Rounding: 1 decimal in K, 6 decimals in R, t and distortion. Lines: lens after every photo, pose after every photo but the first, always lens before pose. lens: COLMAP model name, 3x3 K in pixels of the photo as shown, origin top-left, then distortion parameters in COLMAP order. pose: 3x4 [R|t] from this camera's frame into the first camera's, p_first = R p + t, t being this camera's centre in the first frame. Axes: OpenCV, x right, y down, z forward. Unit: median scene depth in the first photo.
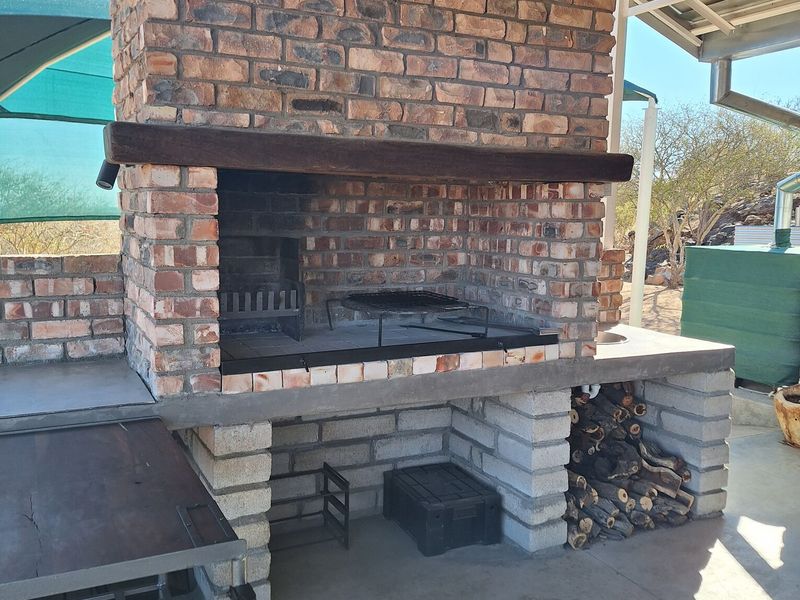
lens RADIAL K [[767.8, 0, 400.0], [0, 767.8, 300.0], [0, 0, 1]] dist [0.122666, -0.000463]
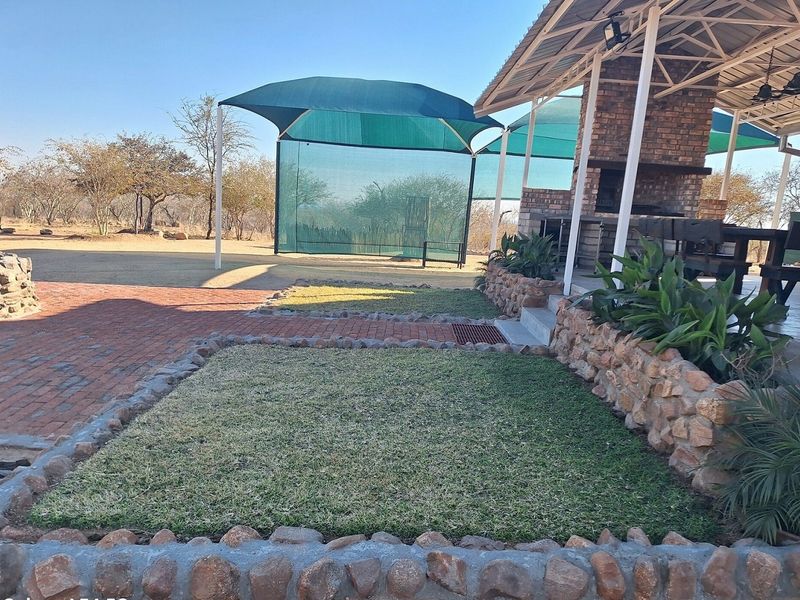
lens RADIAL K [[583.4, 0, 380.2], [0, 583.4, 322.7], [0, 0, 1]] dist [0.008463, 0.000110]
pose [[0.876946, 0.136519, -0.460791, 0.300056], [-0.106279, 0.990155, 0.091093, 0.483409], [0.468690, -0.030911, 0.882822, -2.346064]]
